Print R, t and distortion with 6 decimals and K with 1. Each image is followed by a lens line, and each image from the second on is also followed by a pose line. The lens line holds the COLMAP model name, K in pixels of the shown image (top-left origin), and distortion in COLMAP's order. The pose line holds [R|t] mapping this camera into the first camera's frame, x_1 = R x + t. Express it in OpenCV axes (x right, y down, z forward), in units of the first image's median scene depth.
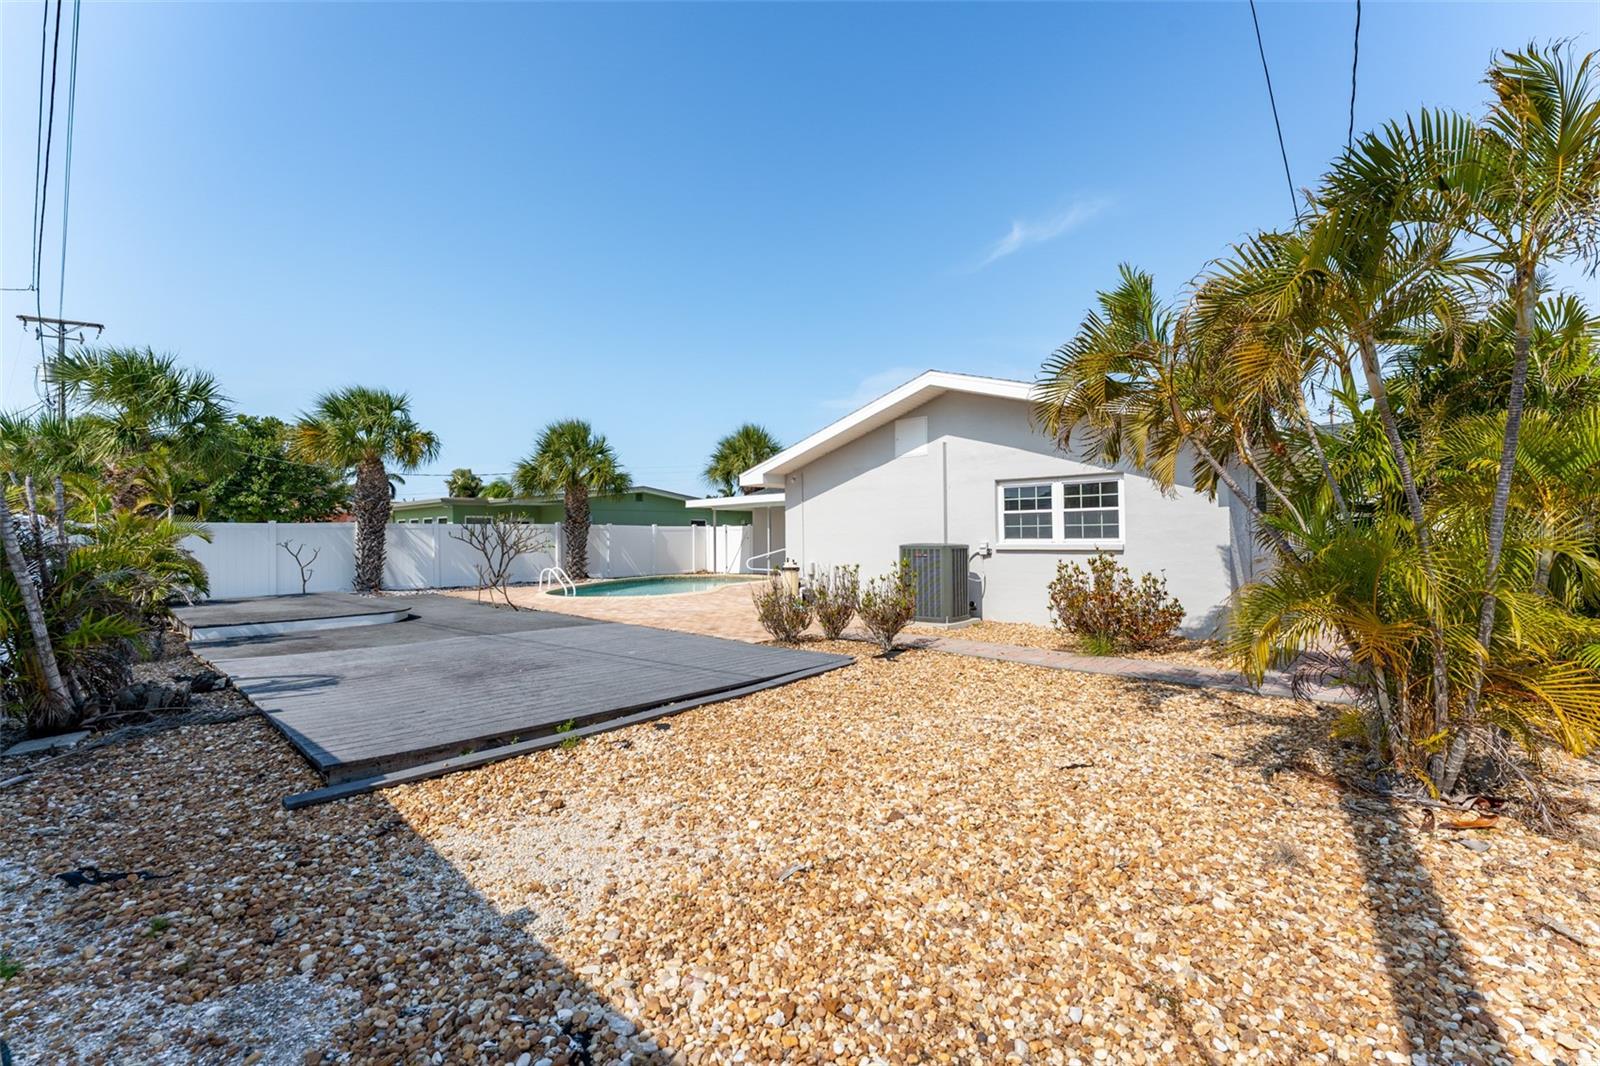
lens RADIAL K [[648.9, 0, 800.1], [0, 648.9, 523.6], [0, 0, 1]] dist [-0.013429, -0.000134]
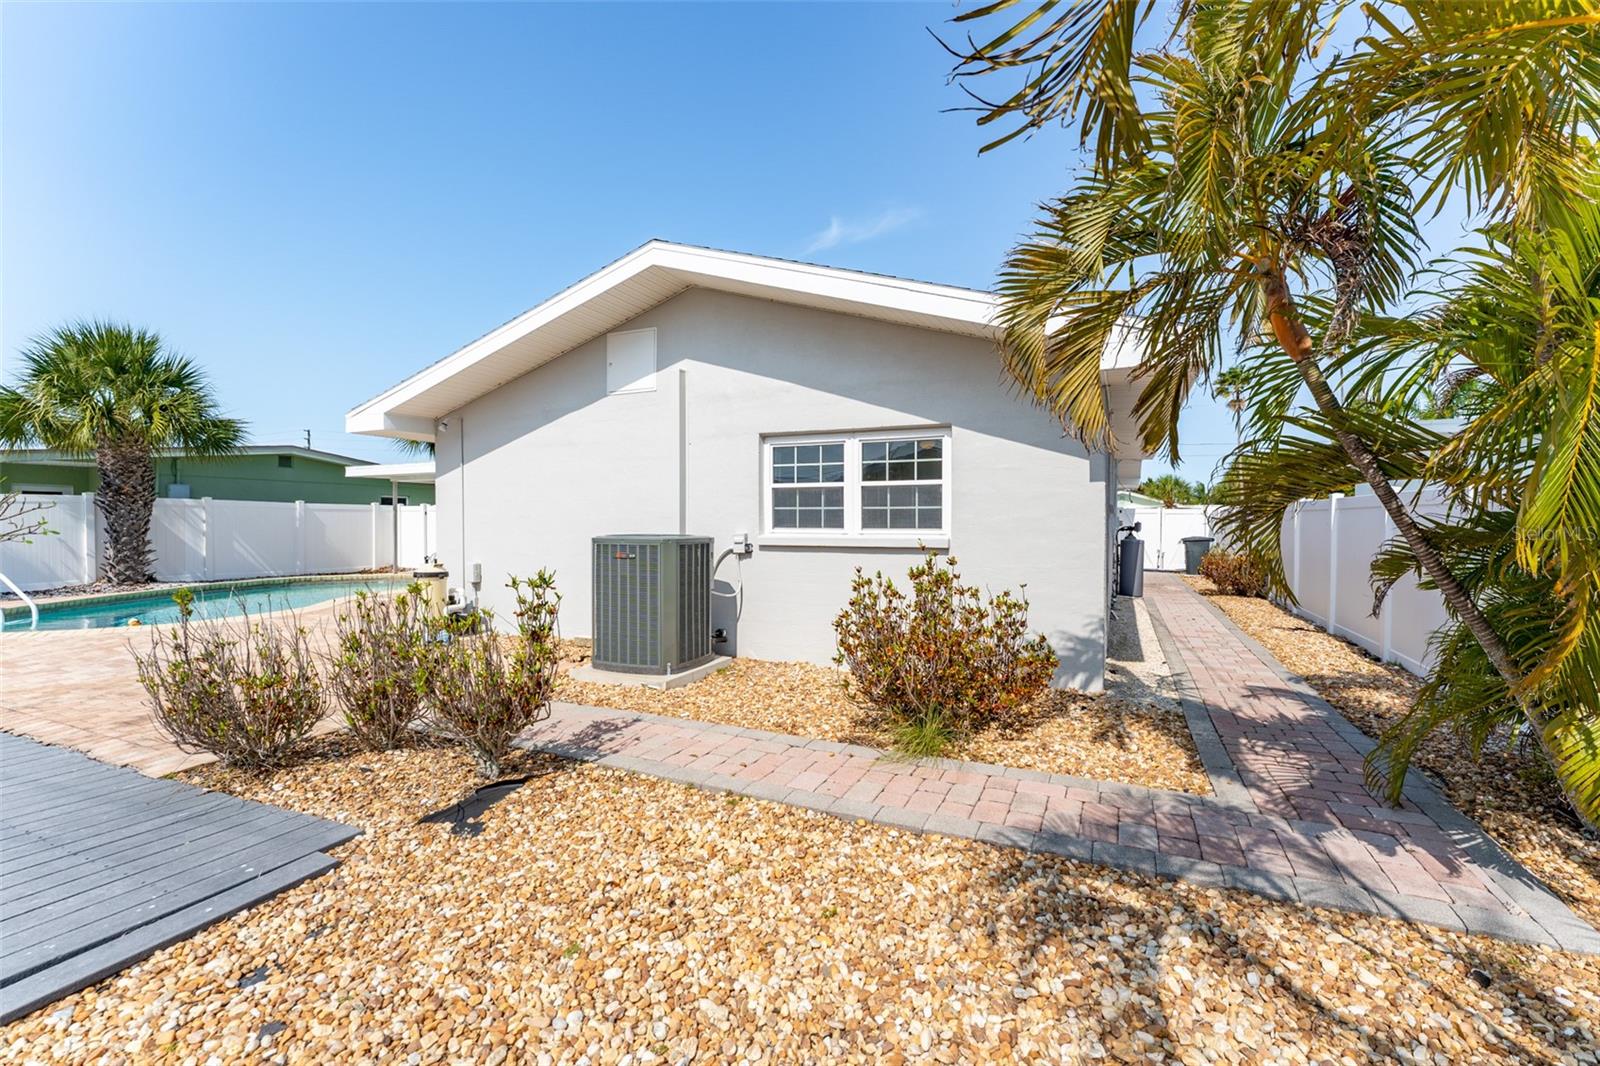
lens RADIAL K [[642.2, 0, 800.0], [0, 642.2, 533.0], [0, 0, 1]] dist [0.001867, 0.000188]
pose [[0.953933, 0.007108, 0.299936, 0.155364], [-0.017738, 0.999307, 0.032732, 0.007467], [-0.299495, -0.036545, 0.953398, 0.400520]]
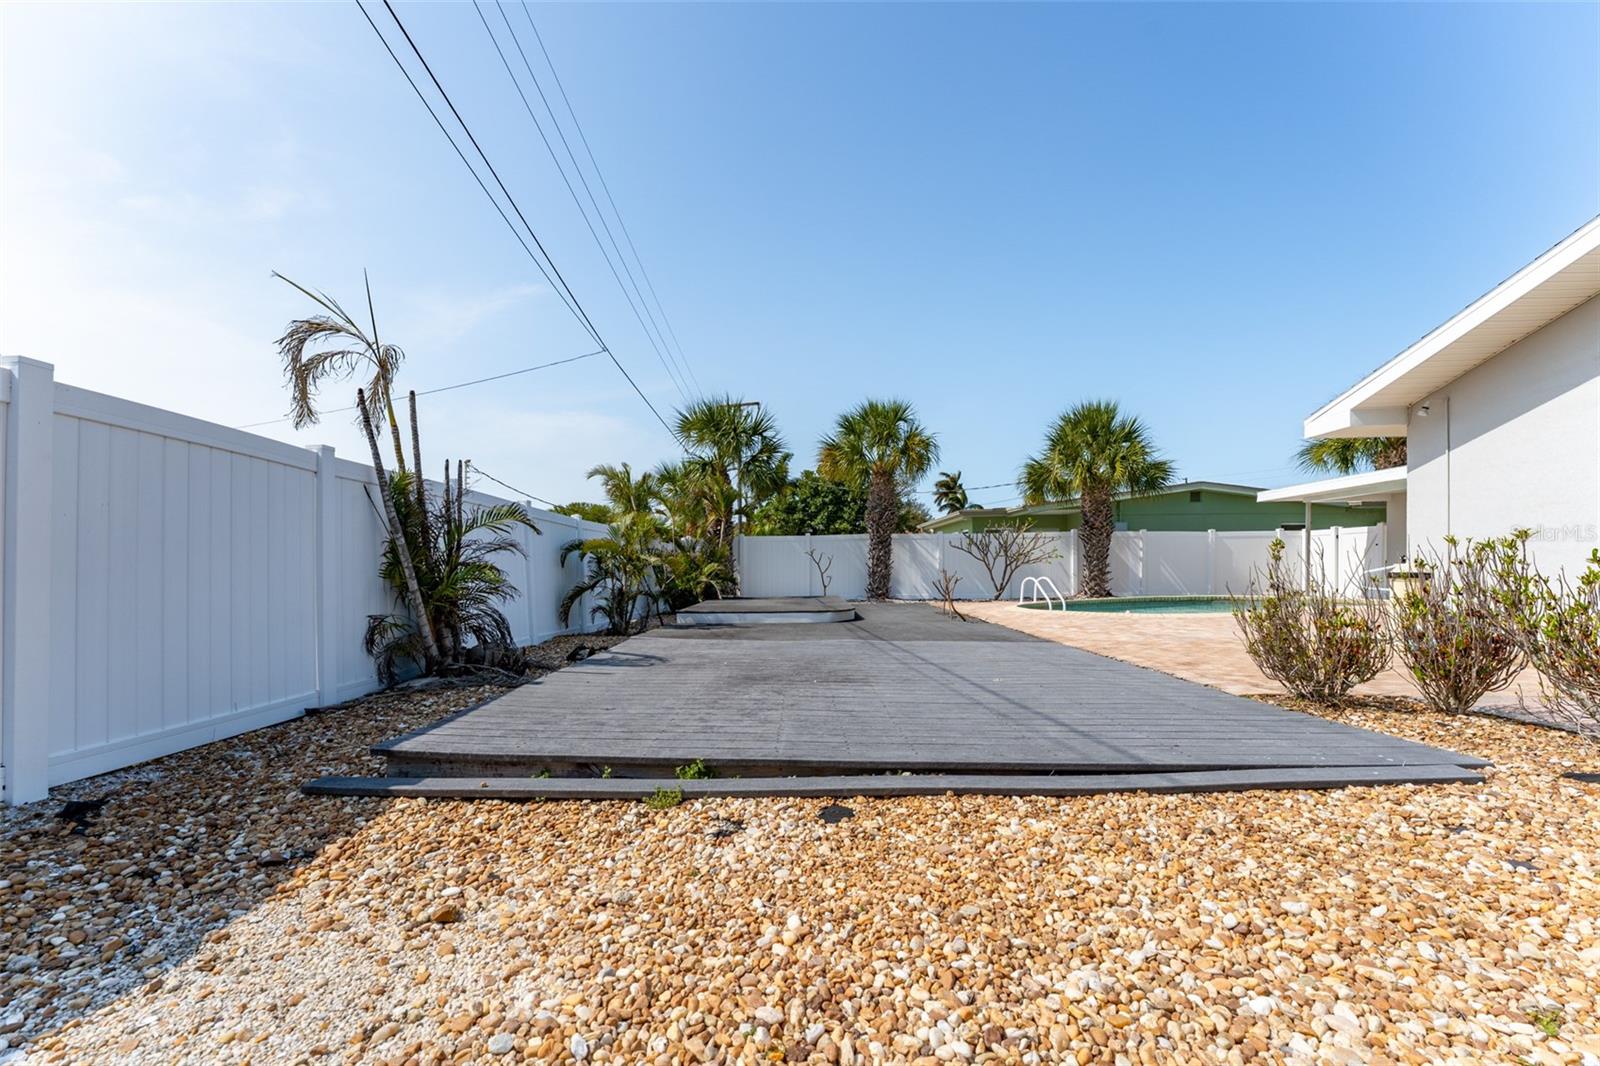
lens RADIAL K [[654.1, 0, 807.2], [0, 654.1, 584.6], [0, 0, 1]] dist [-0.004454, -0.000537]
pose [[0.656199, 0.017703, -0.754380, 0.076742], [0.018121, 0.999067, 0.039208, 0.055309], [0.754370, -0.039398, 0.655266, 0.320532]]
